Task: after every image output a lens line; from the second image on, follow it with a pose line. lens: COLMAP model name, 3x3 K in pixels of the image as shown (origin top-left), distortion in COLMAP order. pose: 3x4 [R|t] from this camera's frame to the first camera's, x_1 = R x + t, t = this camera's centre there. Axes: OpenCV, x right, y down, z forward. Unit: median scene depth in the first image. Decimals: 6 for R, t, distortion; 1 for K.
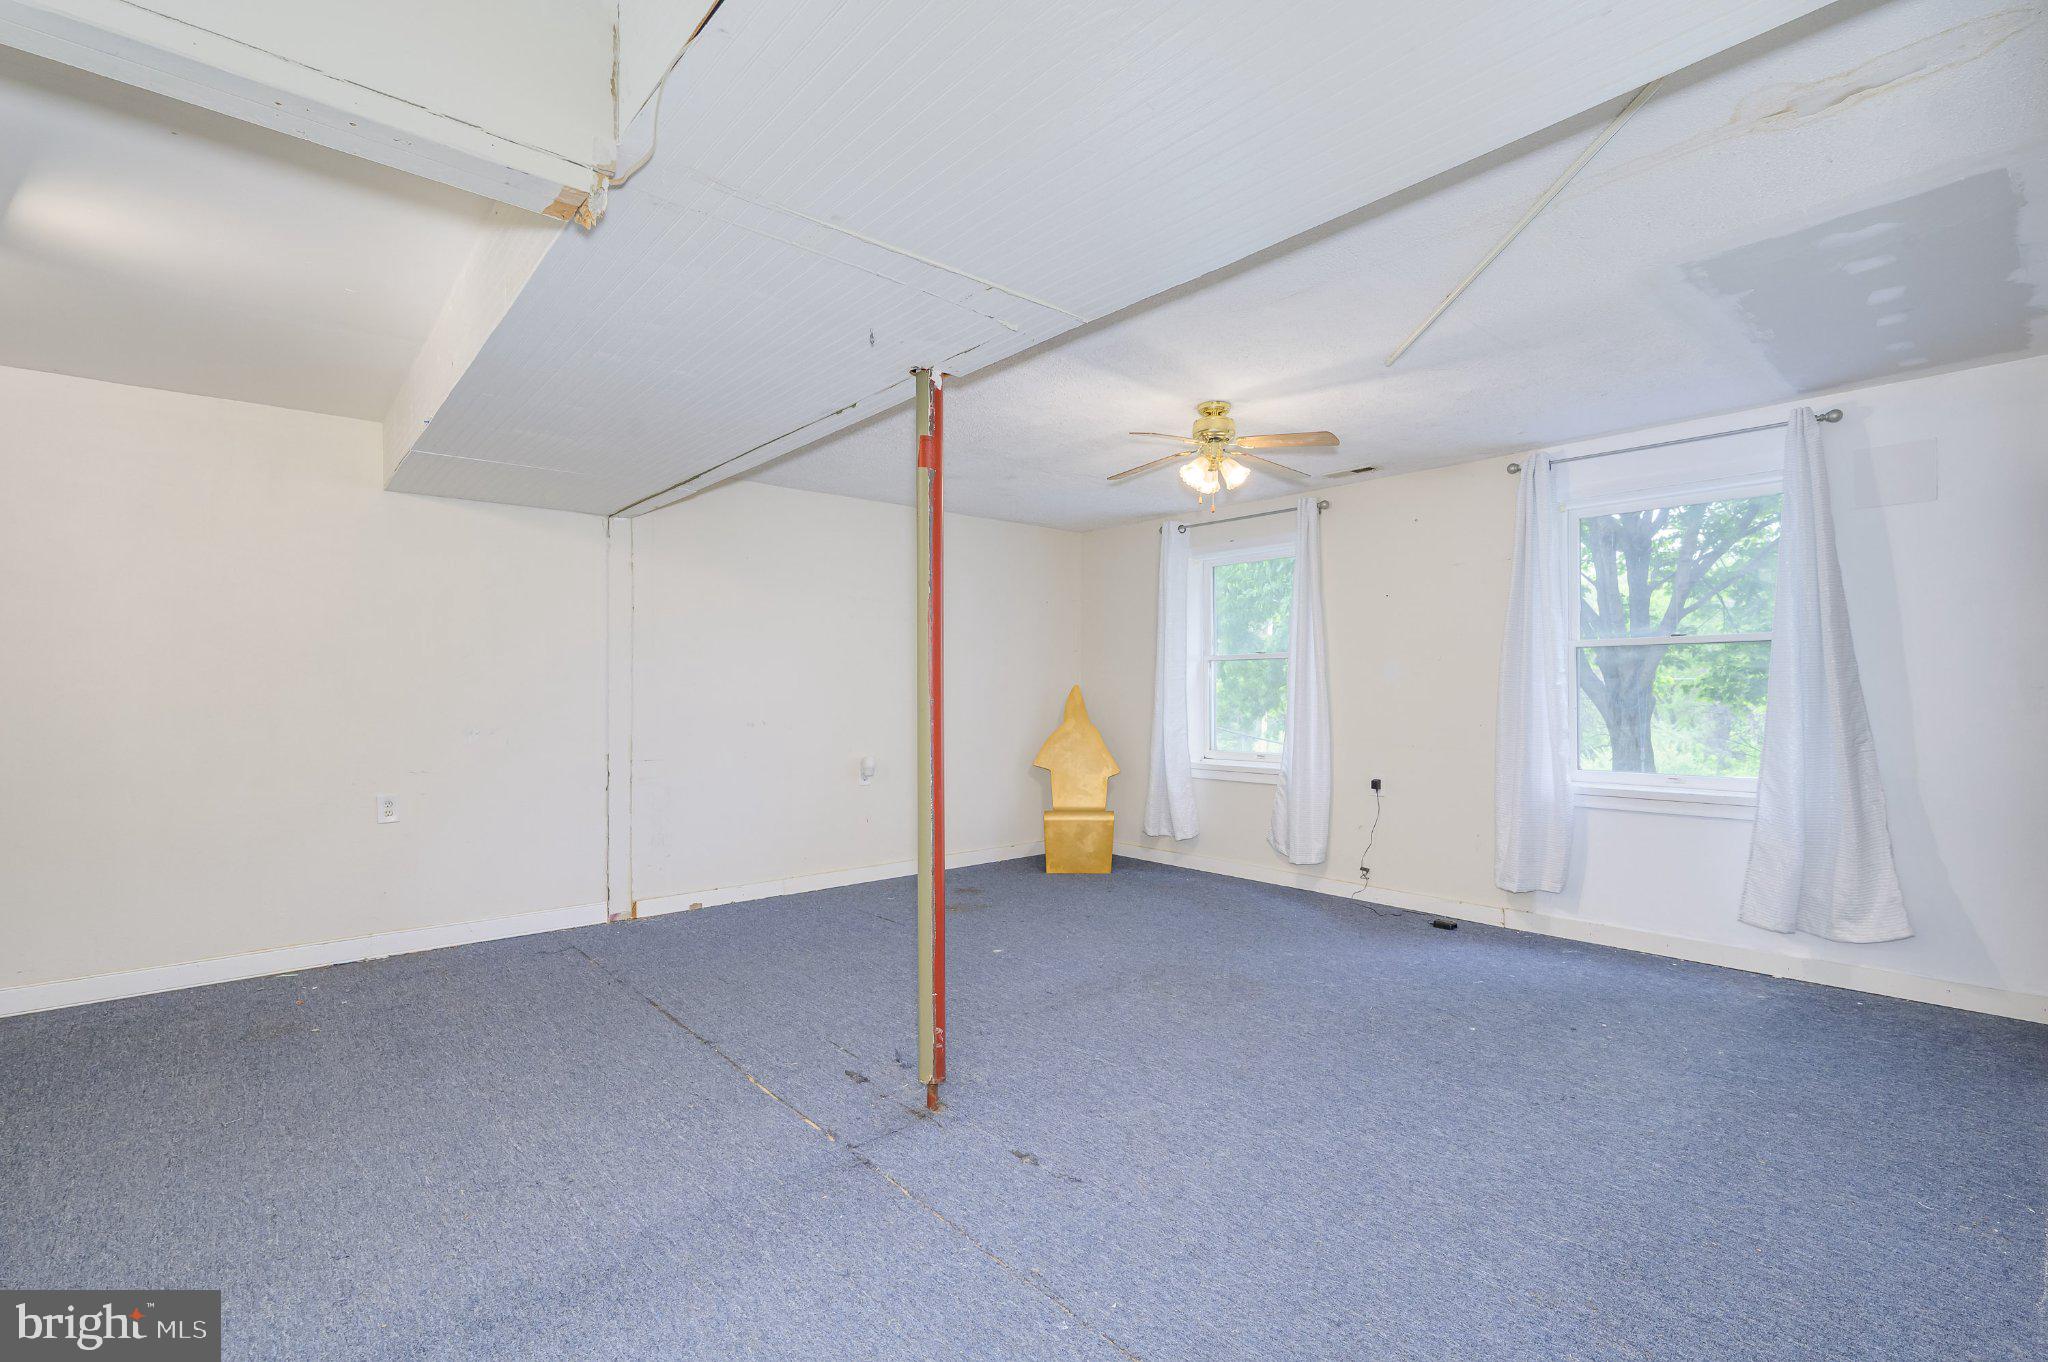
lens RADIAL K [[881.2, 0, 977.0], [0, 881.2, 678.7], [0, 0, 1]] dist [-0.000241, -0.000042]
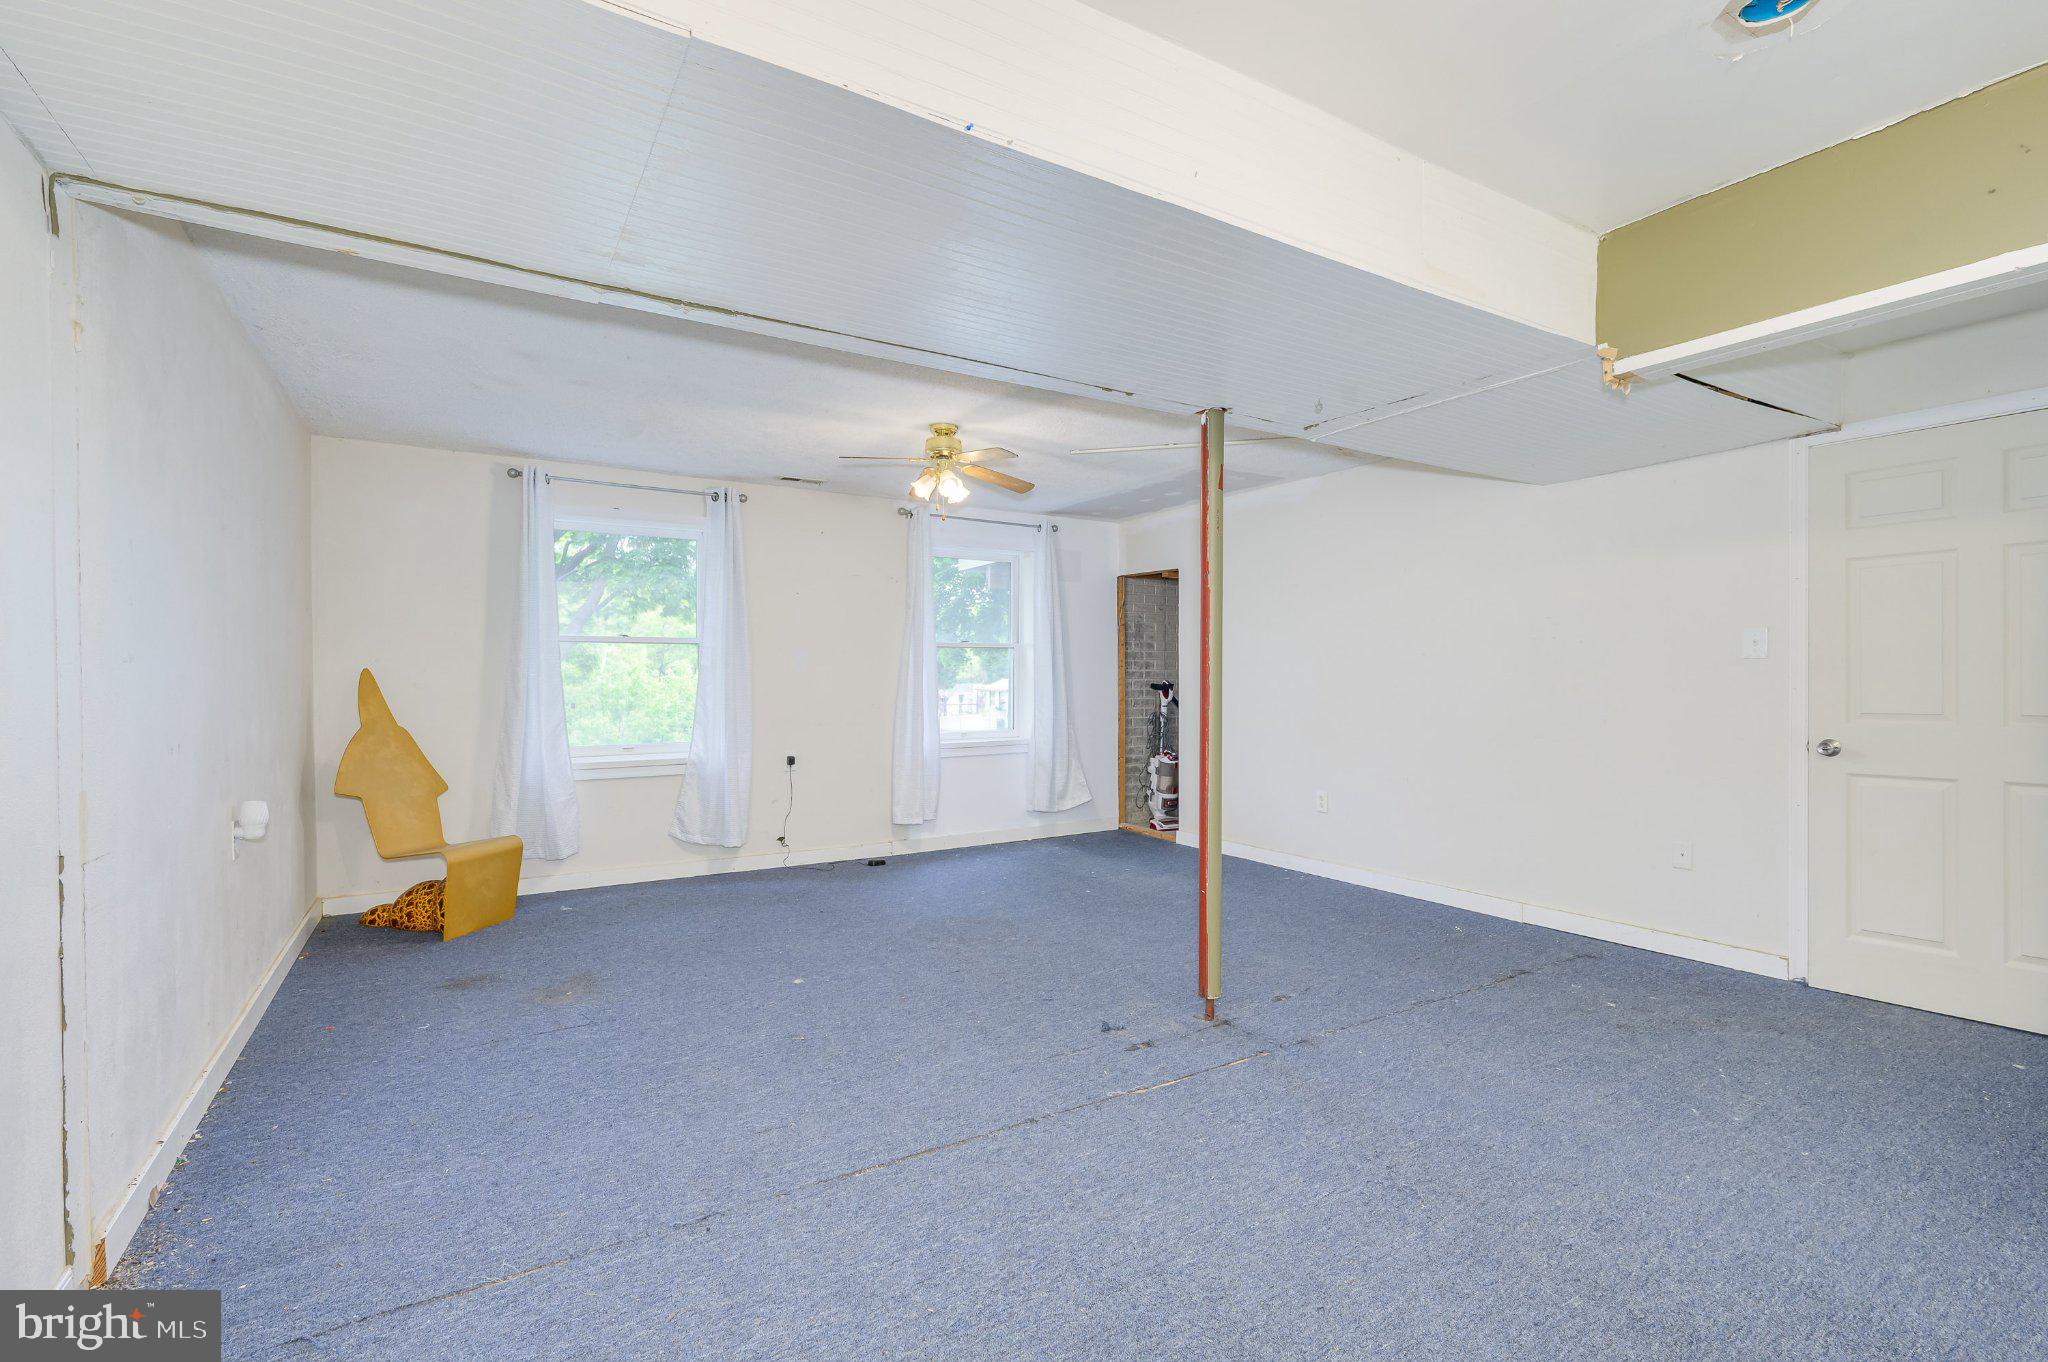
lens RADIAL K [[924.0, 0, 1026.1], [0, 924.0, 671.5], [0, 0, 1]] dist [0.001942, 0.000513]
pose [[0.163236, 0.008646, 0.986549, -0.892158], [-0.012642, 0.999898, -0.006671, 0.014145], [-0.986506, -0.011383, 0.163328, 0.692740]]
